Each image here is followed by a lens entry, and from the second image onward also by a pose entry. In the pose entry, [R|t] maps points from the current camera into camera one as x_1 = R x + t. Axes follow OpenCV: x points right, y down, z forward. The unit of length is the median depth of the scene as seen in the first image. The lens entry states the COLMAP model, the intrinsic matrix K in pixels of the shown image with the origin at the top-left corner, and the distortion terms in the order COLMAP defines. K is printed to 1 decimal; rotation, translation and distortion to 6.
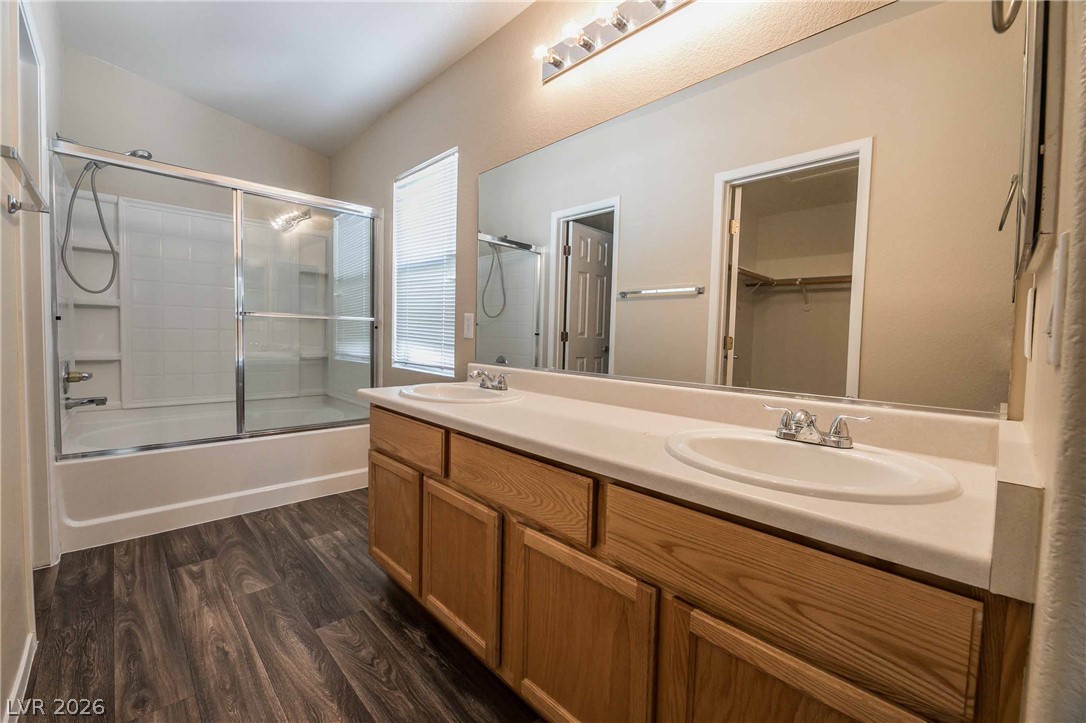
lens RADIAL K [[446.1, 0, 546.9], [0, 446.1, 360.1], [0, 0, 1]] dist [-0.000597, -0.002943]
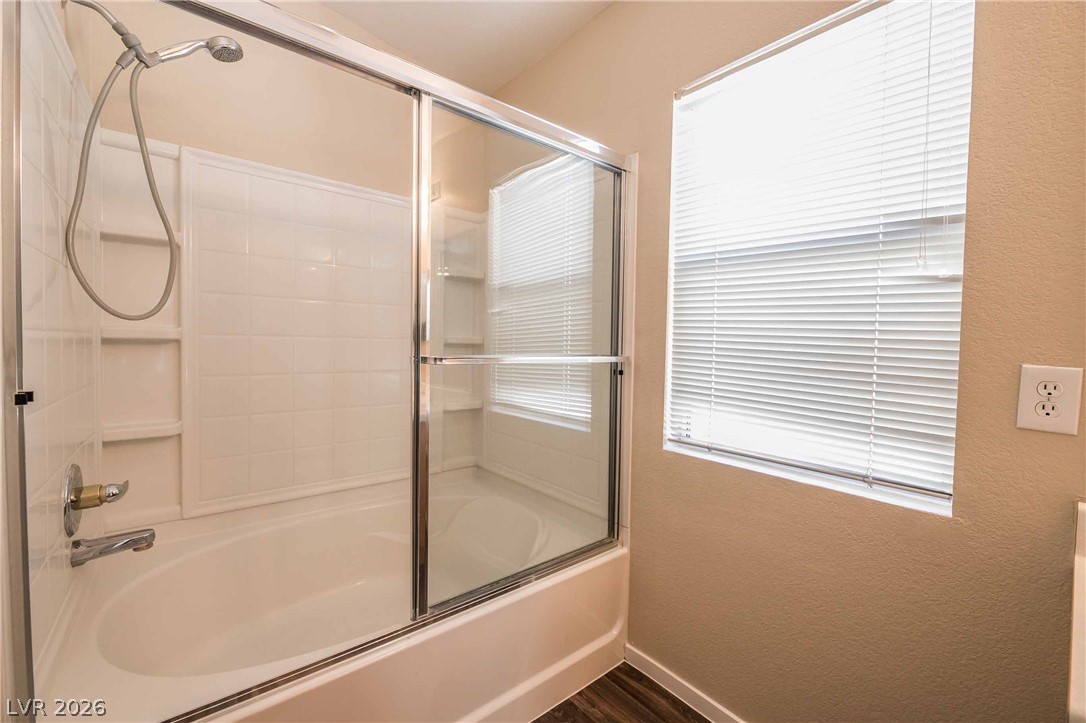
lens RADIAL K [[446.1, 0, 544.1], [0, 446.1, 359.8], [0, 0, 1]] dist [-0.000597, -0.002943]
pose [[0.997063, -0.004910, -0.076433, -0.514784], [0.003346, 0.999783, -0.020578, -0.092443], [0.076518, 0.020262, 0.996862, 0.531429]]
